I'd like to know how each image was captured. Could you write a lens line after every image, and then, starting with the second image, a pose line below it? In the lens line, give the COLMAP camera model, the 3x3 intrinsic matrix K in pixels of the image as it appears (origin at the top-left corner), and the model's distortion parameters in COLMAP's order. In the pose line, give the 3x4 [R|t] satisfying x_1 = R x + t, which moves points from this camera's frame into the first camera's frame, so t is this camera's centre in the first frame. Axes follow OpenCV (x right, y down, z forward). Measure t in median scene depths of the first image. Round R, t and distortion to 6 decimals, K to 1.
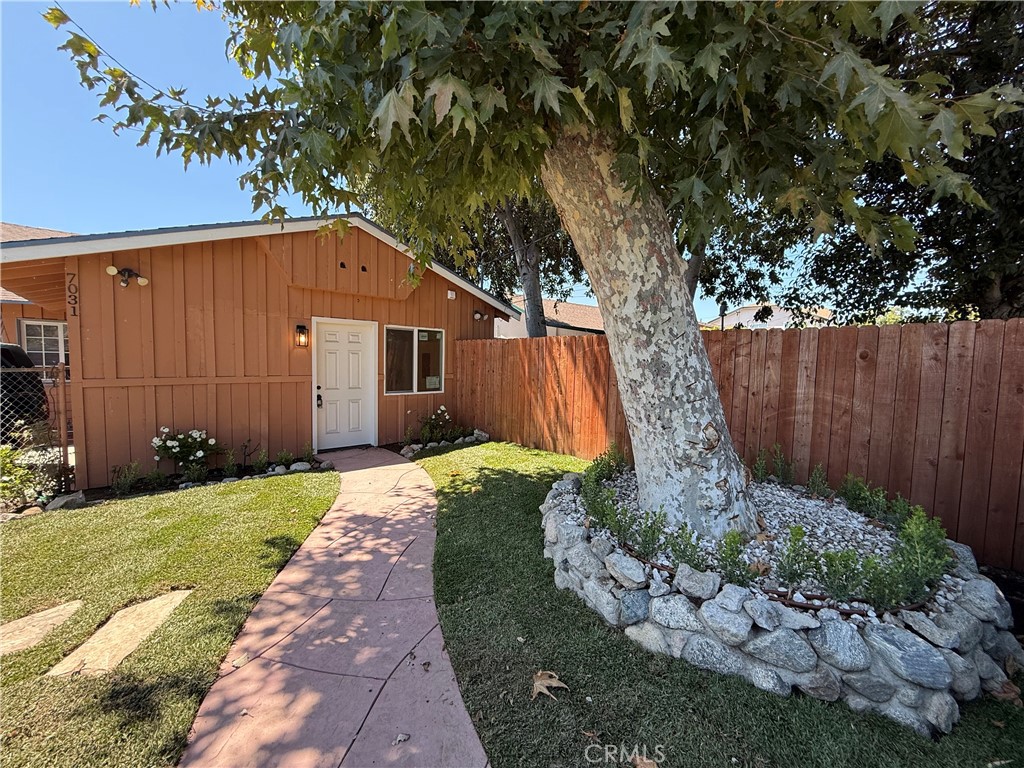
lens RADIAL K [[406.3, 0, 511.4], [0, 406.3, 387.5], [0, 0, 1]] dist [-0.001464, 0.000044]
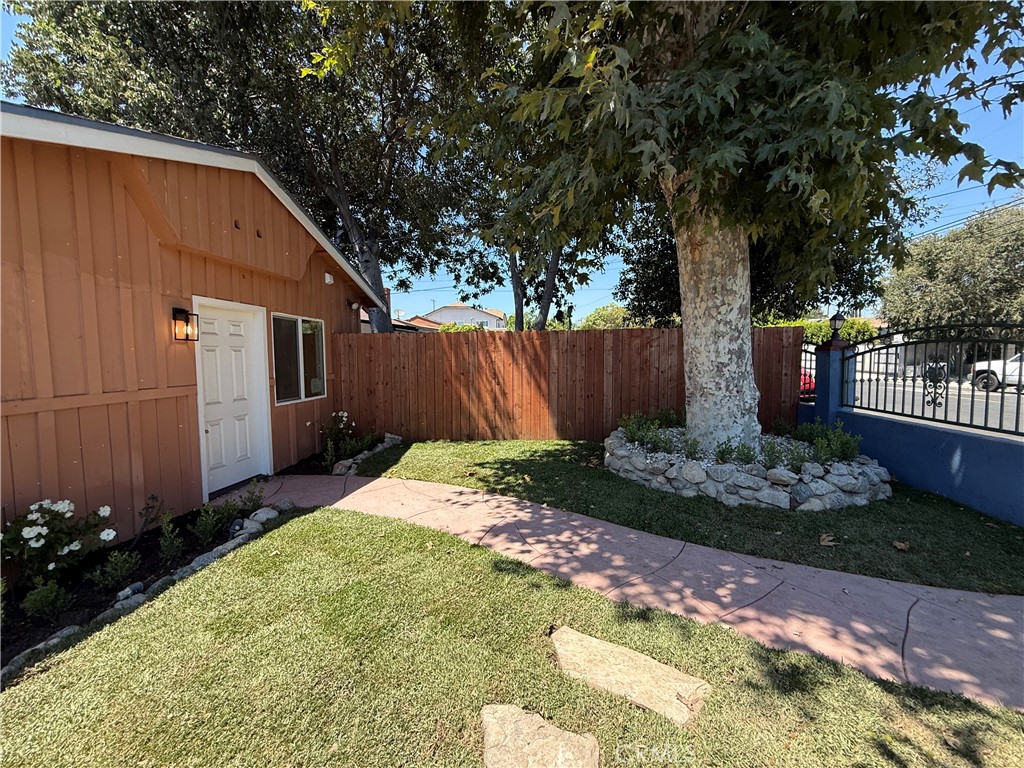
lens RADIAL K [[403.7, 0, 512.0], [0, 403.7, 384.0], [0, 0, 1]] dist [-0.011743, 0.000116]
pose [[0.742513, -0.071981, 0.665953, -0.699760], [0.068174, 0.997167, 0.031770, -0.021841], [-0.666354, 0.021812, 0.745317, 0.225564]]
